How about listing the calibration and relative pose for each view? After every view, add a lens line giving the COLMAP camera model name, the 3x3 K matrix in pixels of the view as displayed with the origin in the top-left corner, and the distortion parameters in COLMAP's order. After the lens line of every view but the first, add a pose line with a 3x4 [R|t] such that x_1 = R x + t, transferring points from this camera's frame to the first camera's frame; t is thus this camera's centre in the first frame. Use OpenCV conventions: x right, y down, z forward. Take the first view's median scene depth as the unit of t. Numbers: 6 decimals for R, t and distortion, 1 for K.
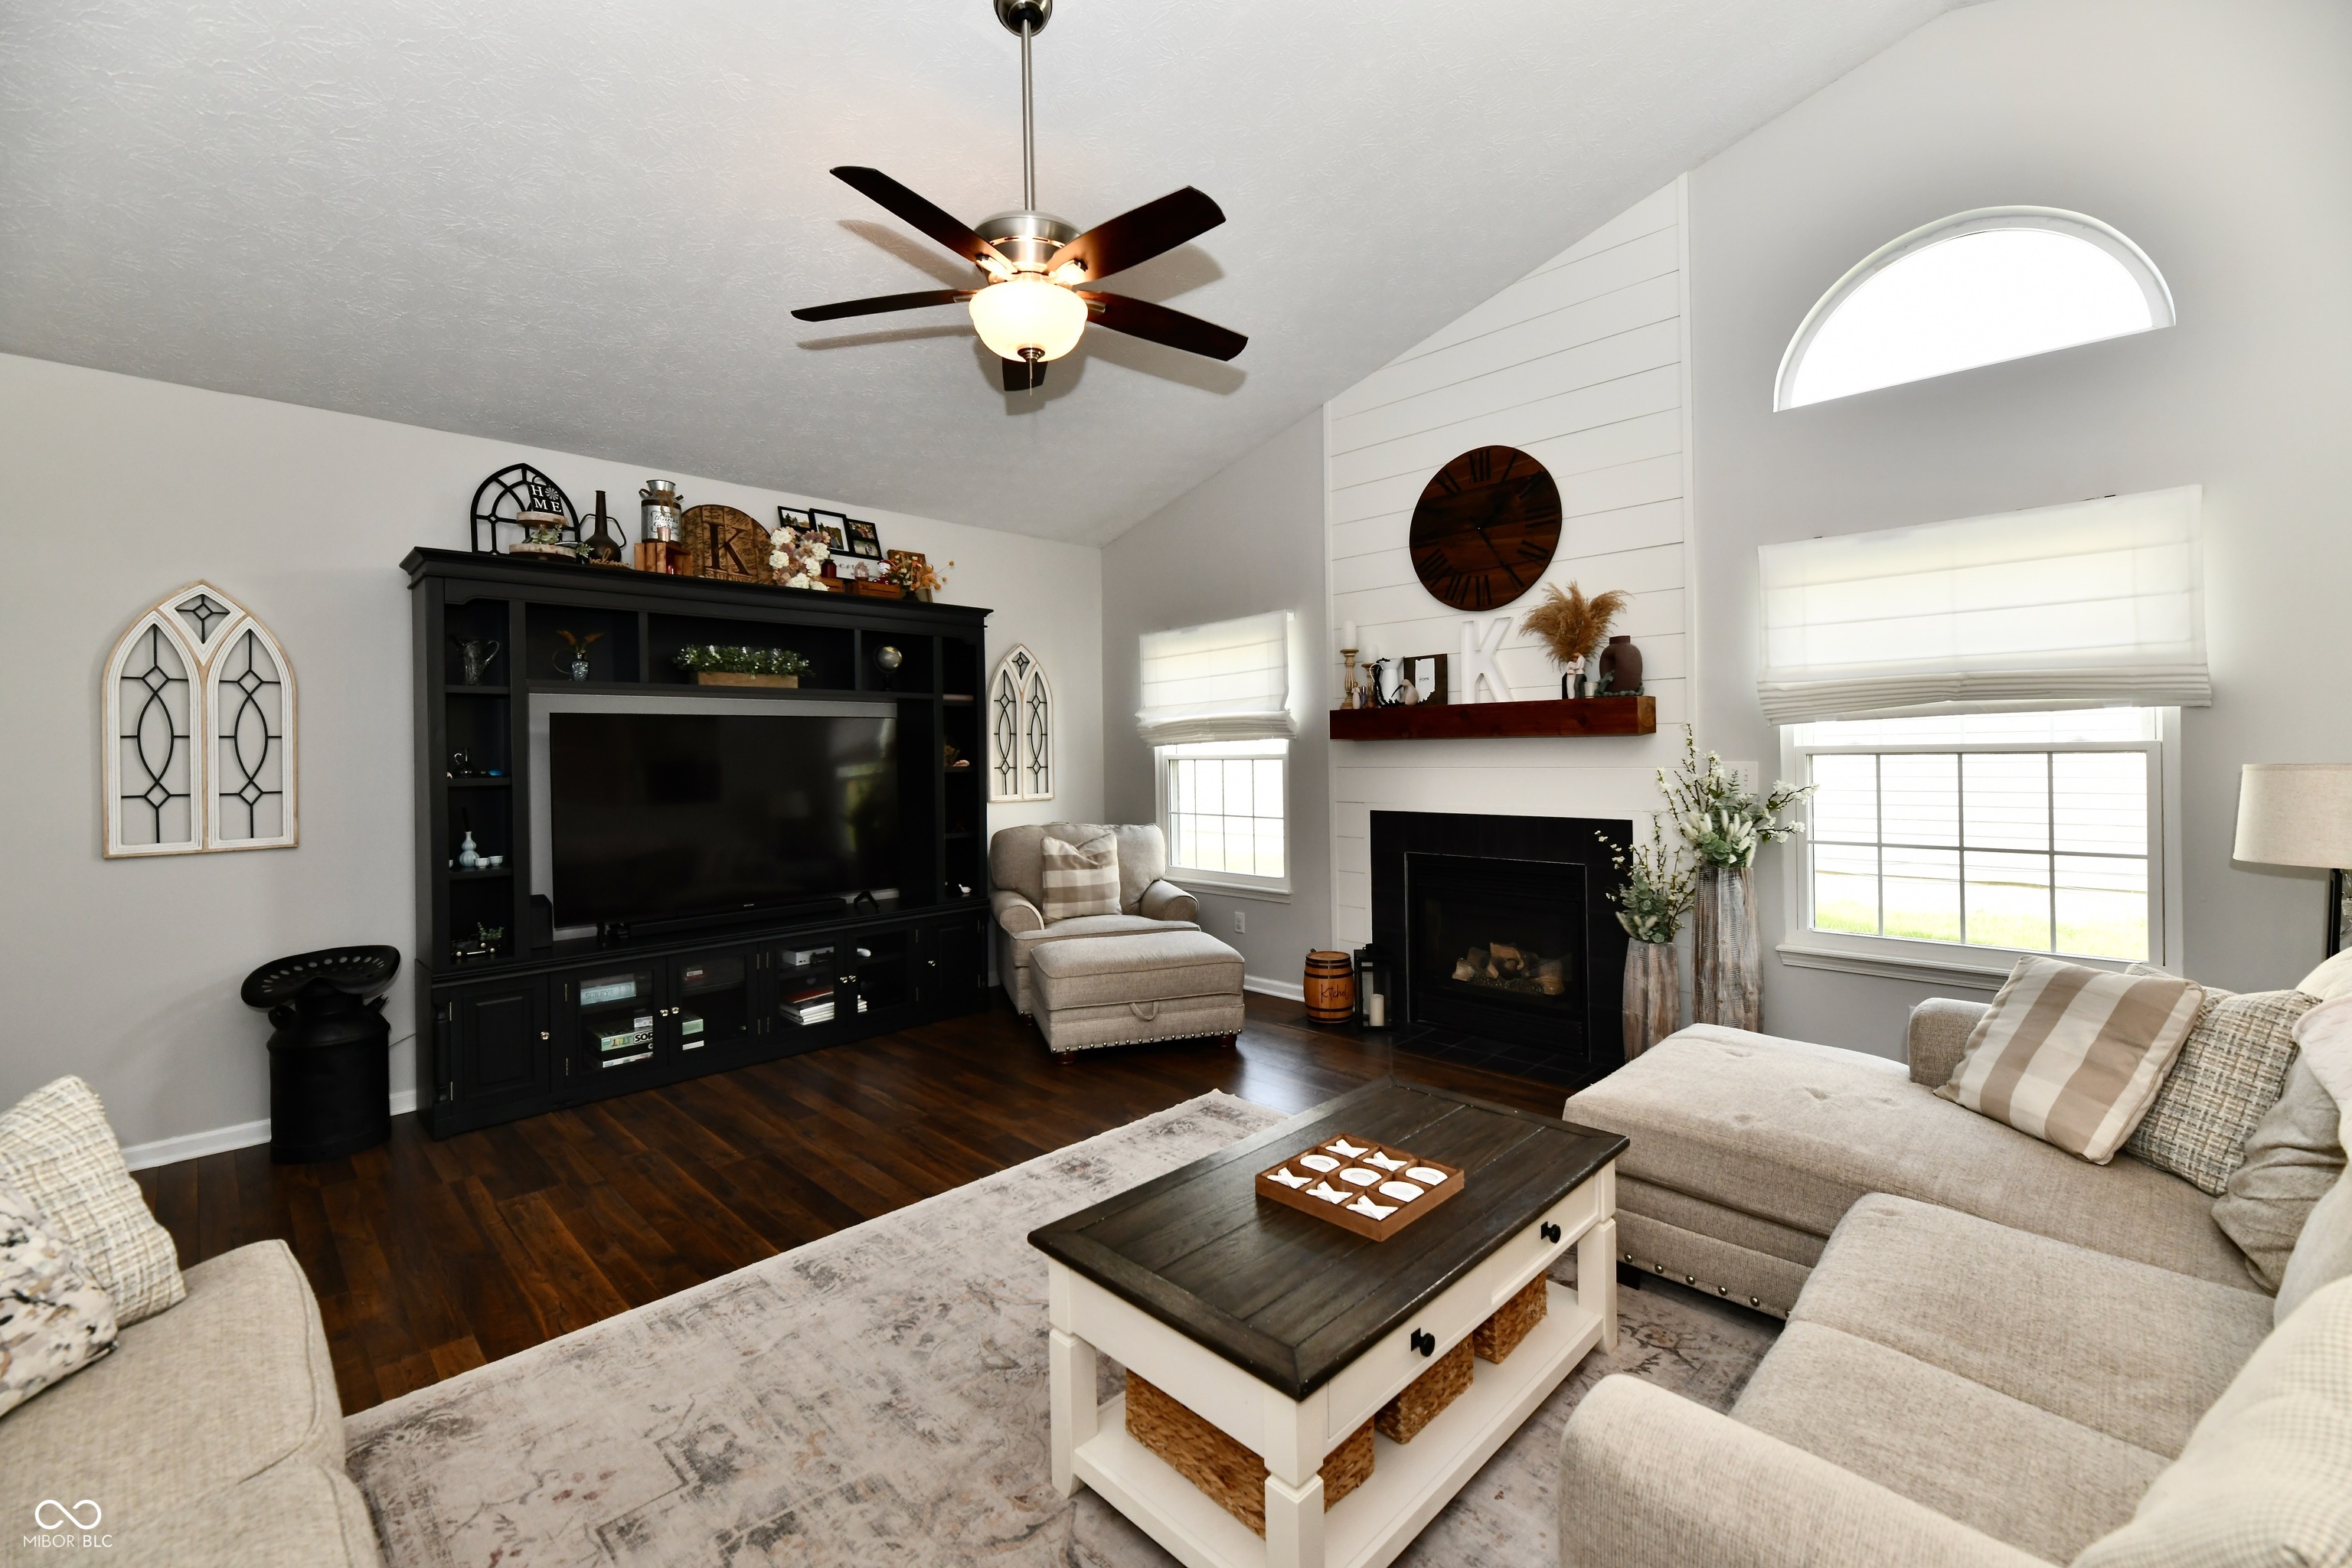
lens RADIAL K [[976.5, 0, 1192.4], [0, 976.5, 754.1], [0, 0, 1]] dist [-0.001742, -0.001094]
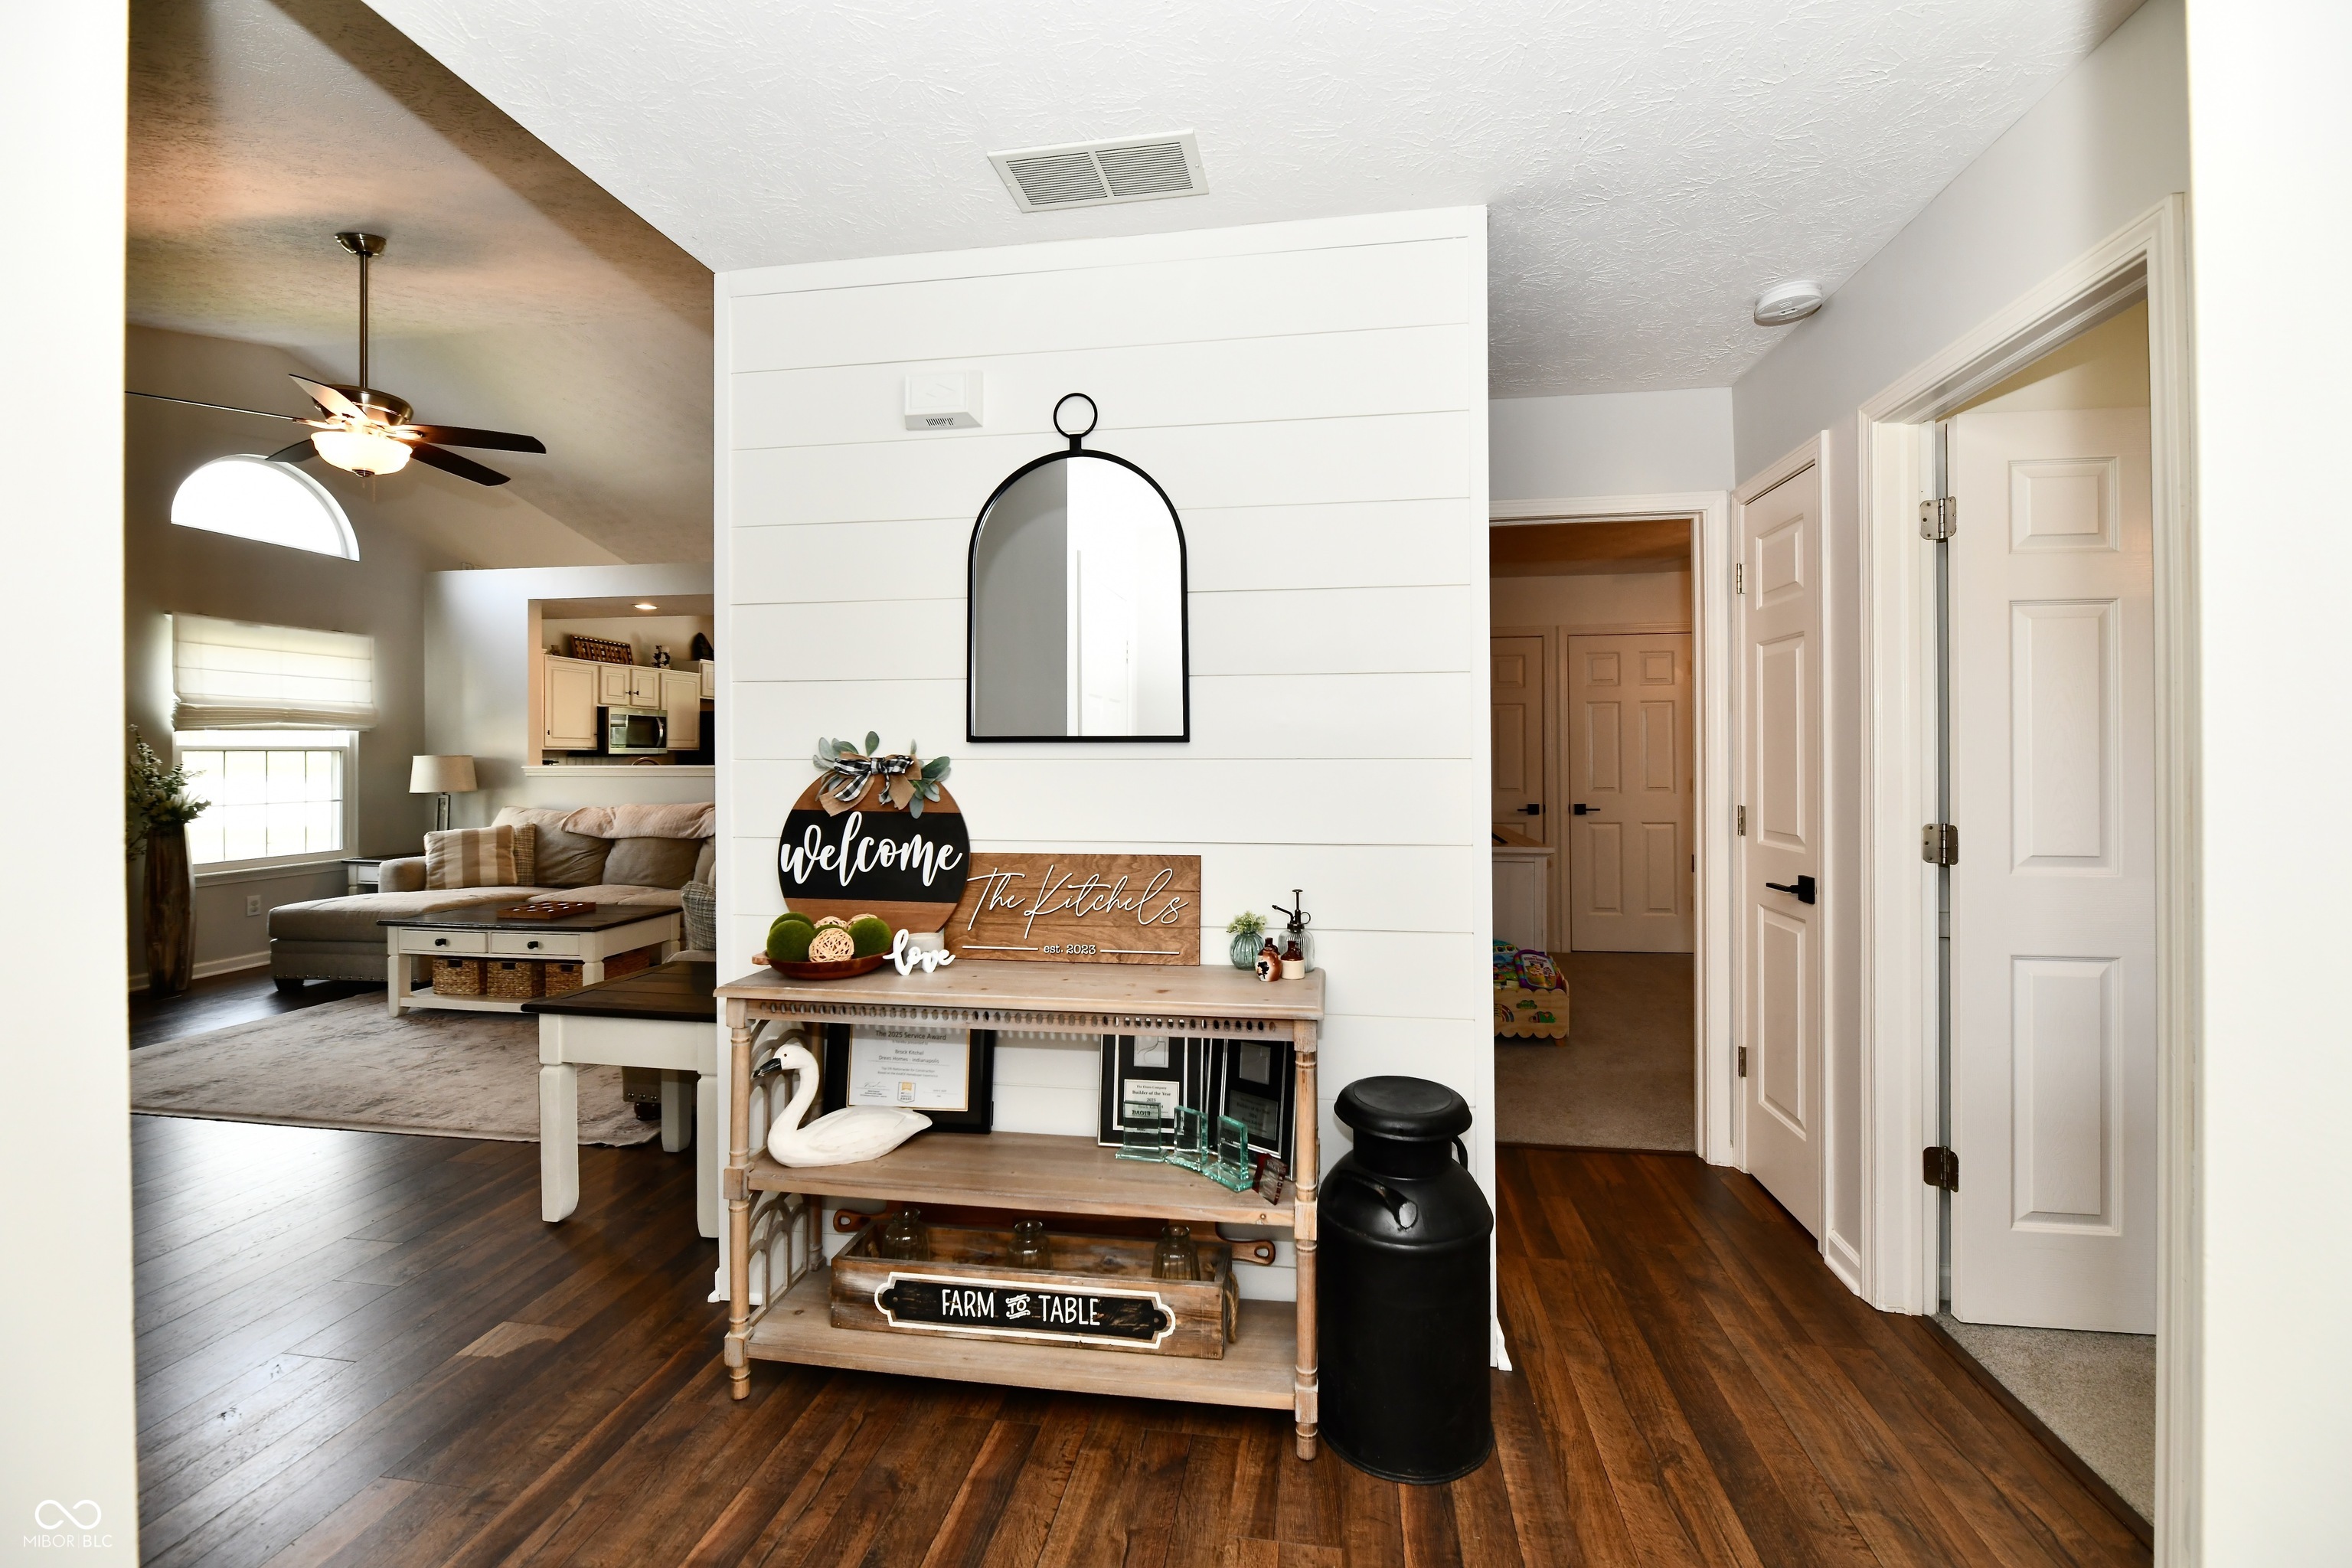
lens RADIAL K [[973.0, 0, 1192.2], [0, 973.0, 754.3], [0, 0, 1]] dist [-0.002384, -0.000159]
pose [[-0.582450, 0.018276, 0.812661, -1.234495], [0.013833, 0.999825, -0.012570, 0.037975], [-0.812749, 0.003920, -0.582601, 0.479439]]
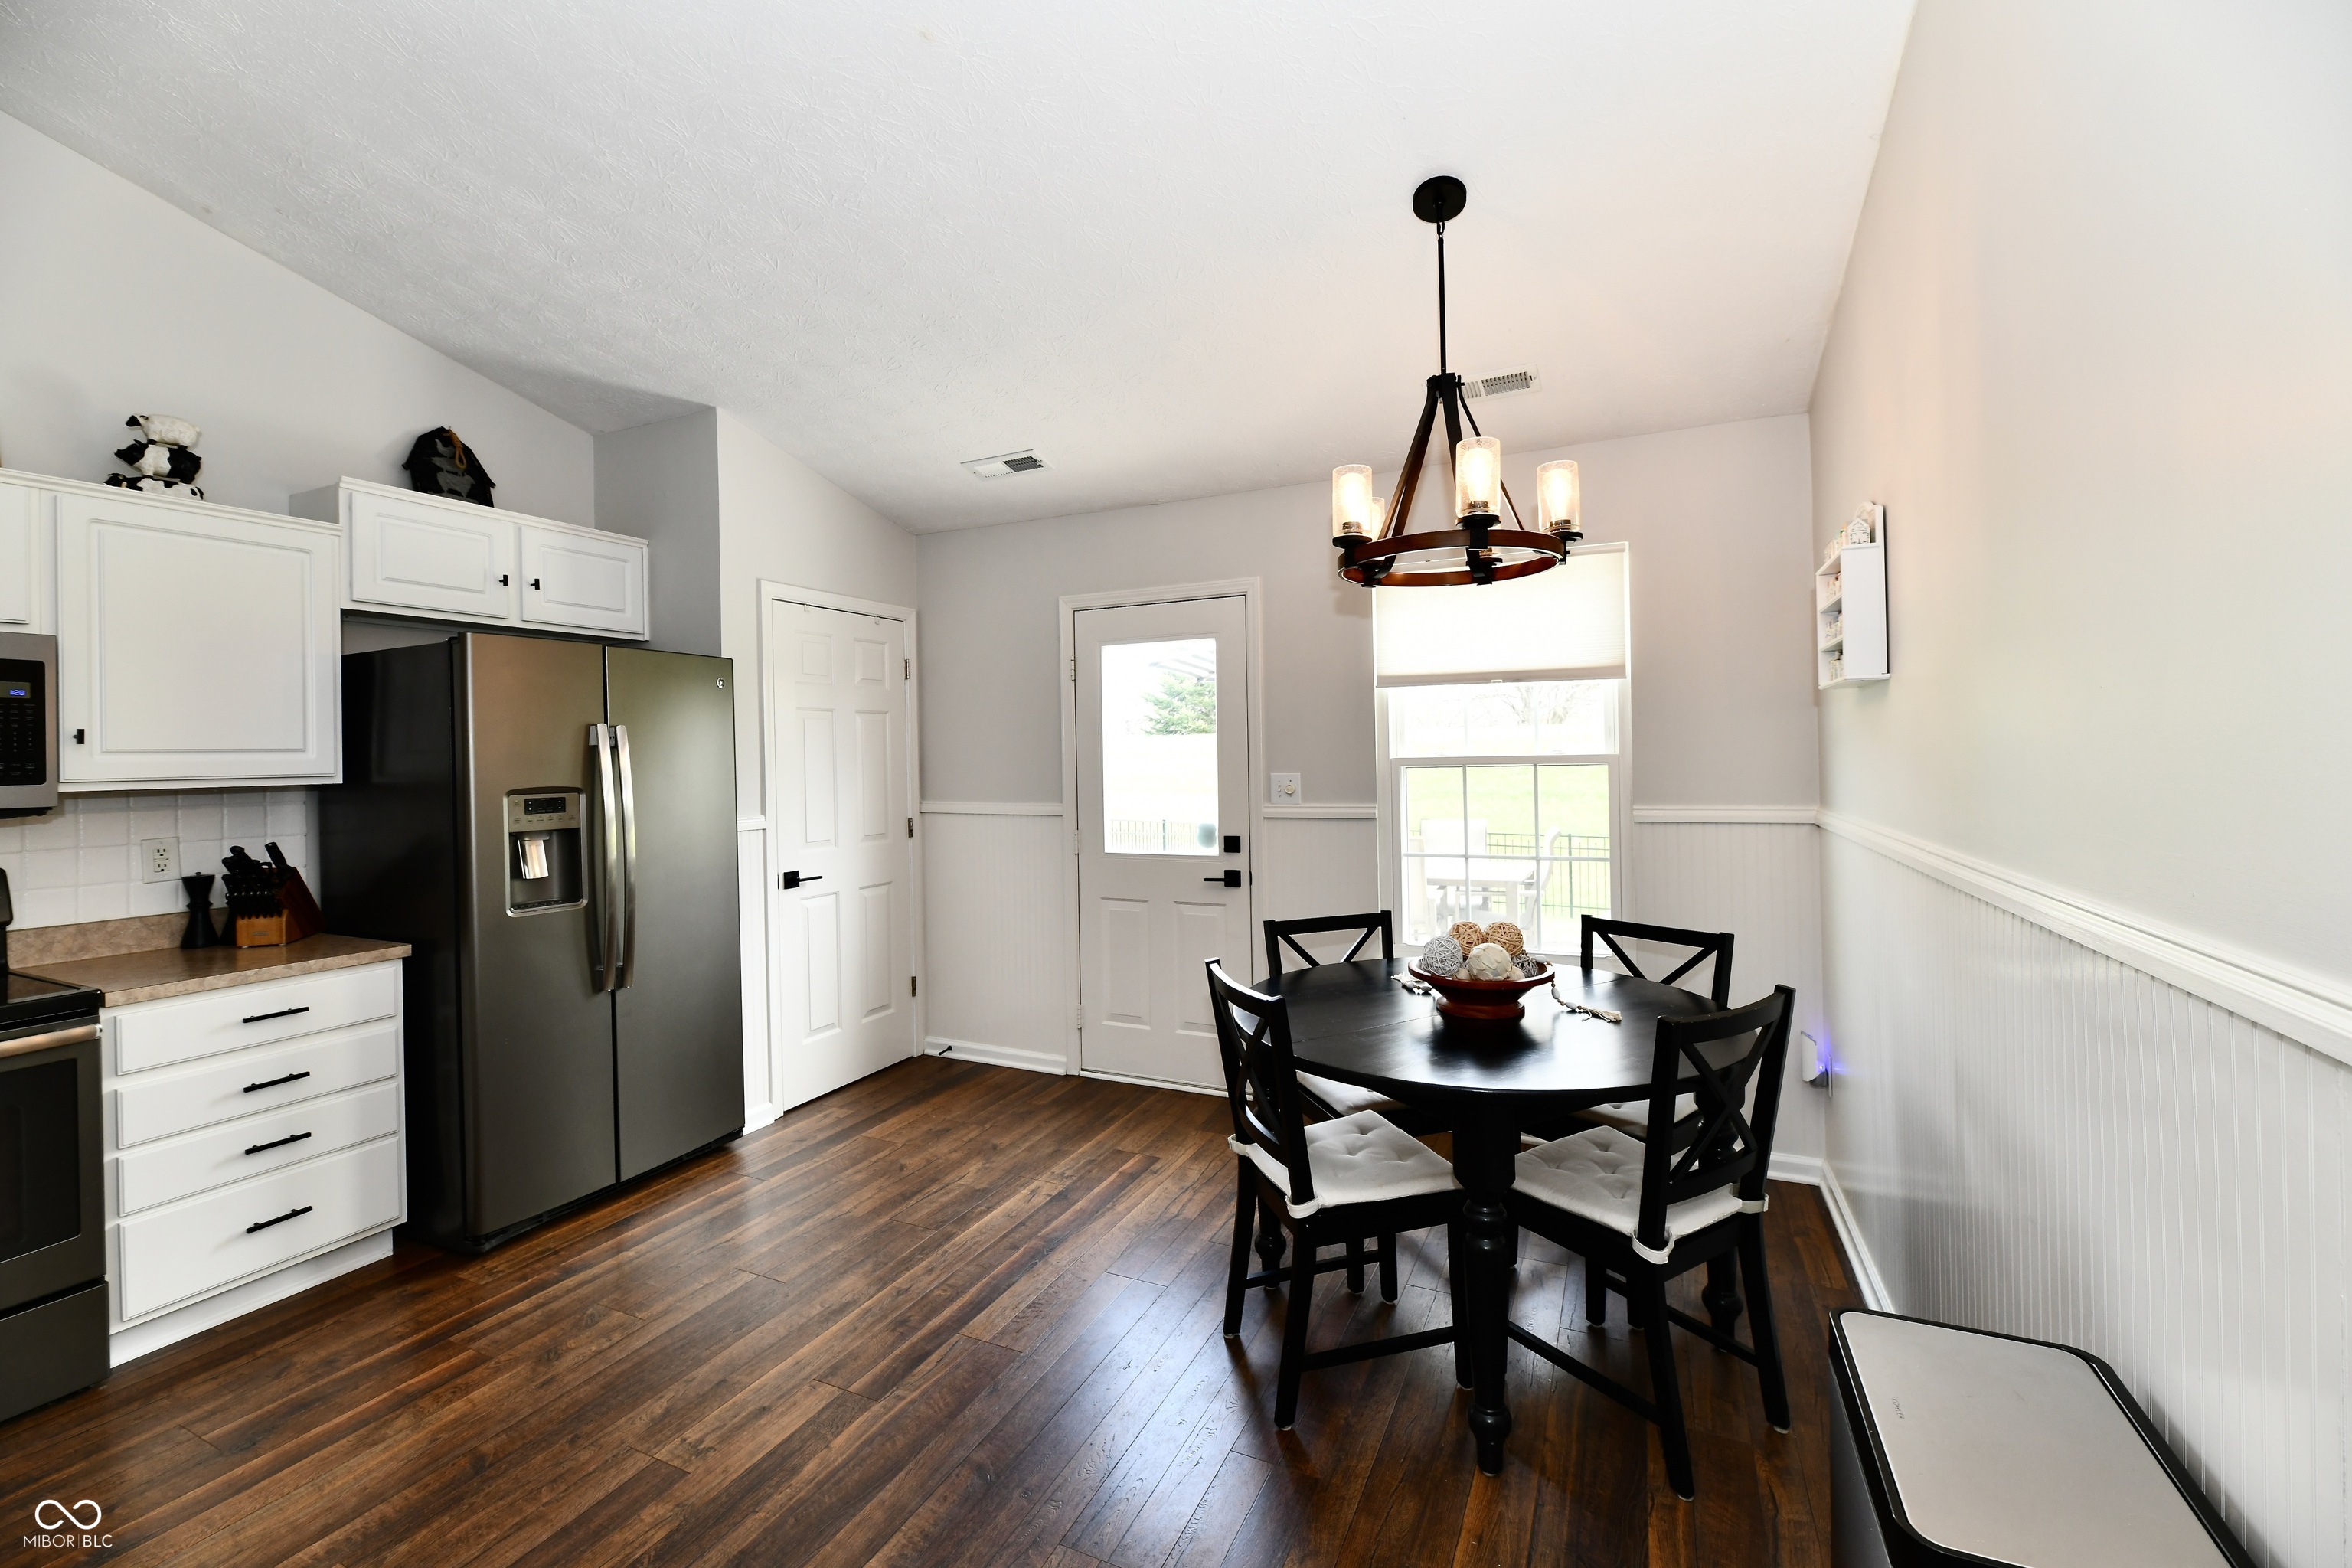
lens RADIAL K [[976.5, 0, 1192.4], [0, 976.5, 754.1], [0, 0, 1]] dist [-0.001742, -0.001094]
pose [[-0.331105, 0.021802, 0.943342, 0.329372], [0.023872, 0.999607, -0.014724, -0.008069], [-0.943292, 0.017644, -0.331496, -0.189897]]
